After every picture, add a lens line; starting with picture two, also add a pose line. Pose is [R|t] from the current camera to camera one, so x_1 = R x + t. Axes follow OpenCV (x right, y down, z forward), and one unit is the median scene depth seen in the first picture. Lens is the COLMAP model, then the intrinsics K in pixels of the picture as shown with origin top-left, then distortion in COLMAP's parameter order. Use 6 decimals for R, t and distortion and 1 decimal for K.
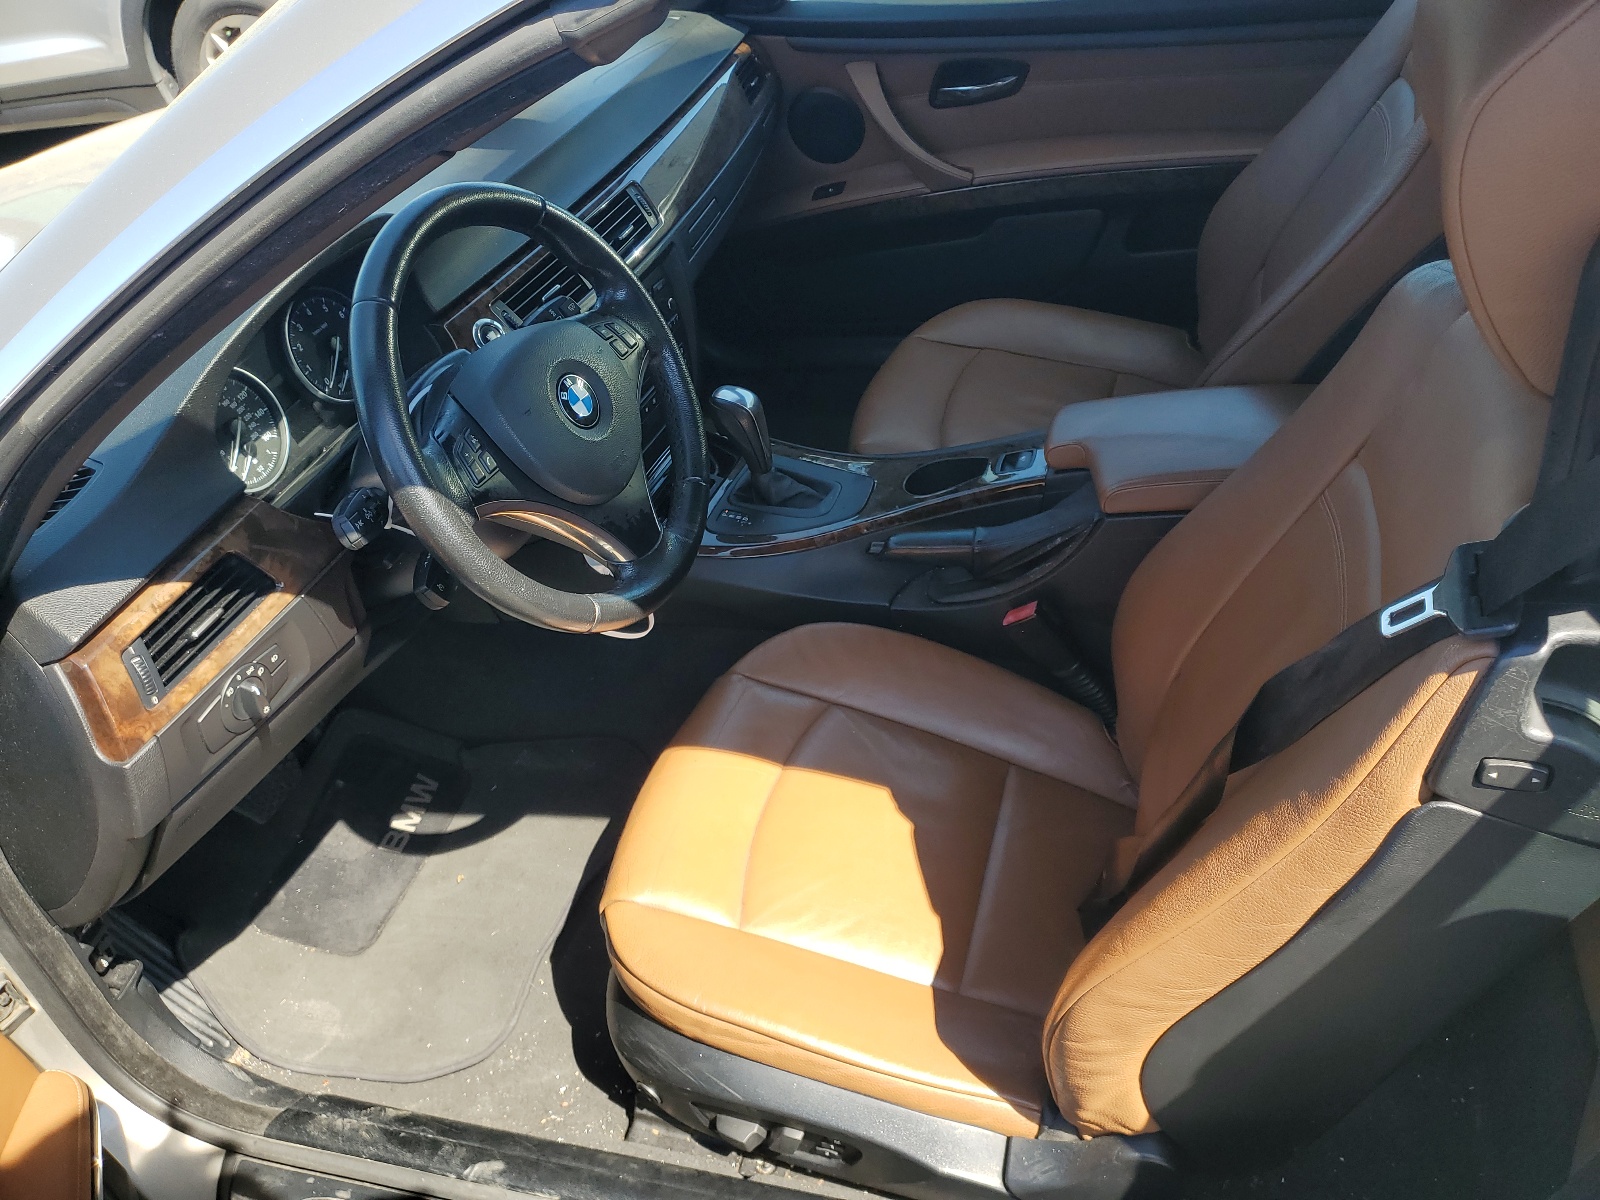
lens RADIAL K [[1208.9, 0, 796.9], [0, 1208.9, 595.6], [0, 0, 1]] dist [-0.002418, -0.002410]
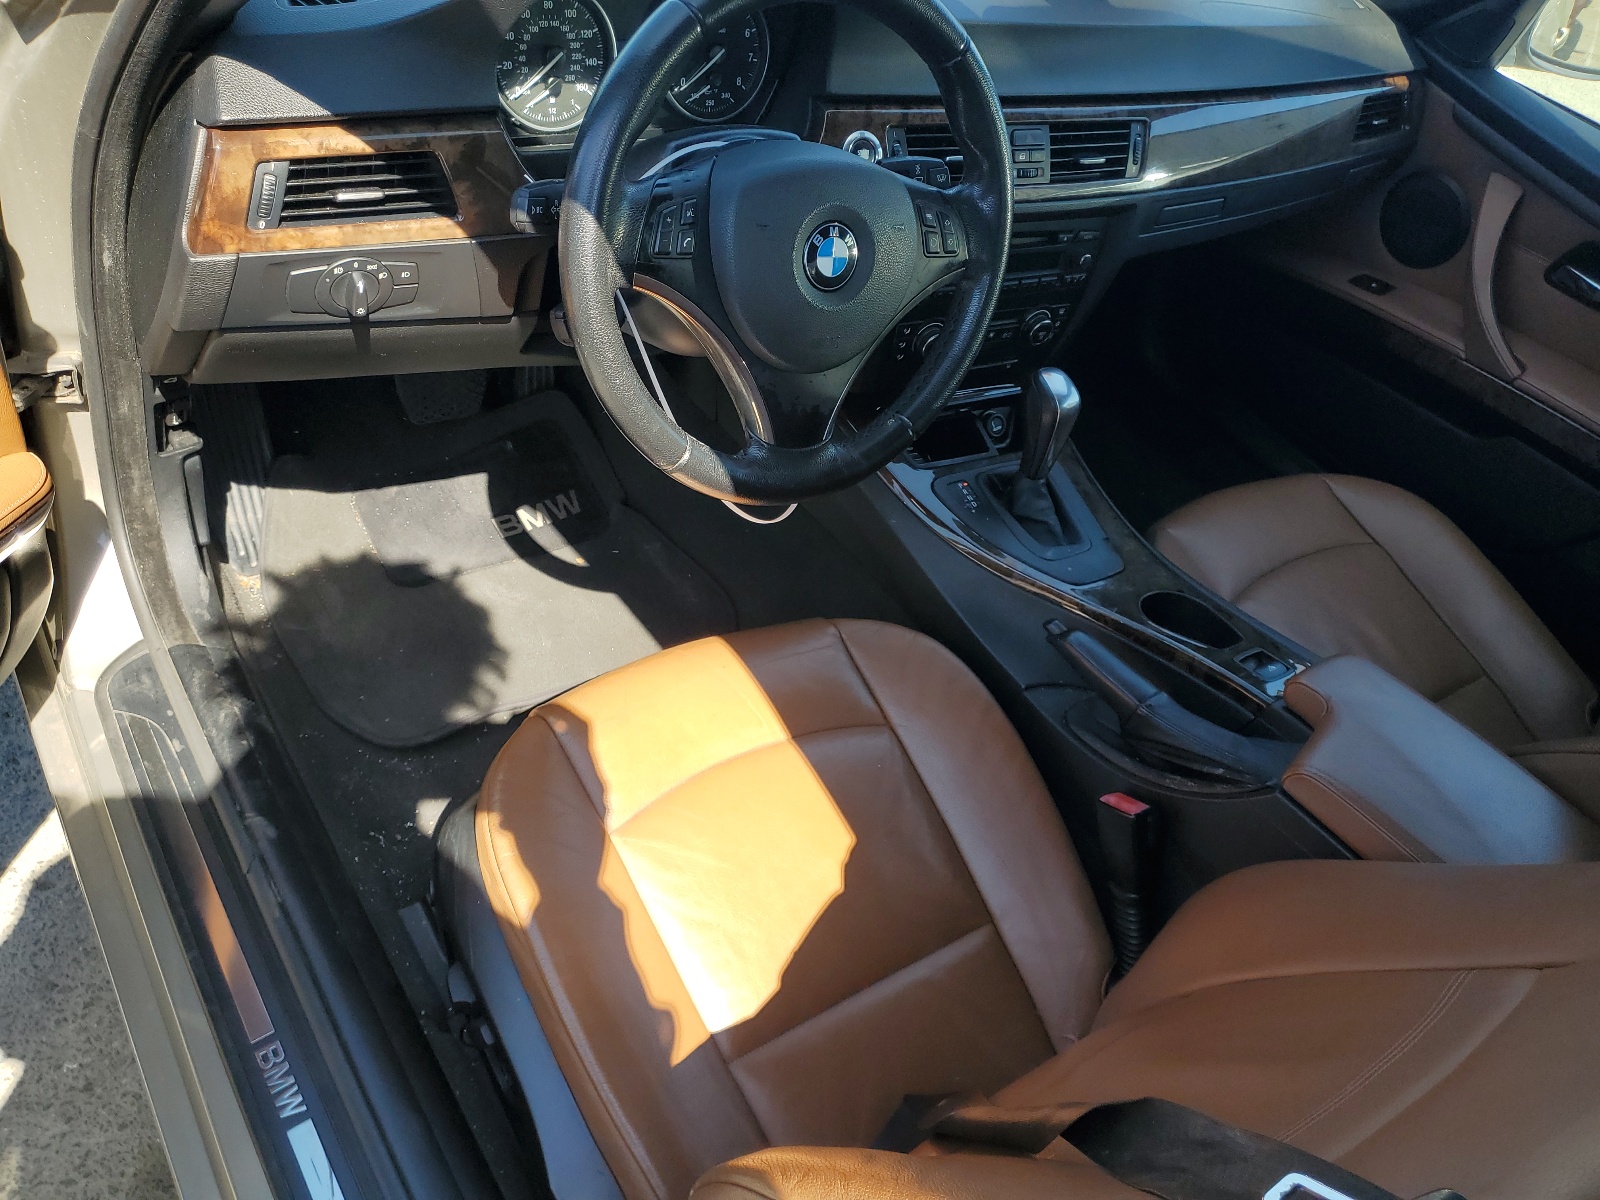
lens RADIAL K [[1214.9, 0, 799.1], [0, 1214.9, 607.1], [0, 0, 1]] dist [-0.002375, 0.006936]
pose [[0.714244, 0.666924, -0.212294, 0.121485], [-0.646552, 0.744869, 0.164748, -0.084501], [0.268005, 0.019589, 0.963218, 0.142787]]
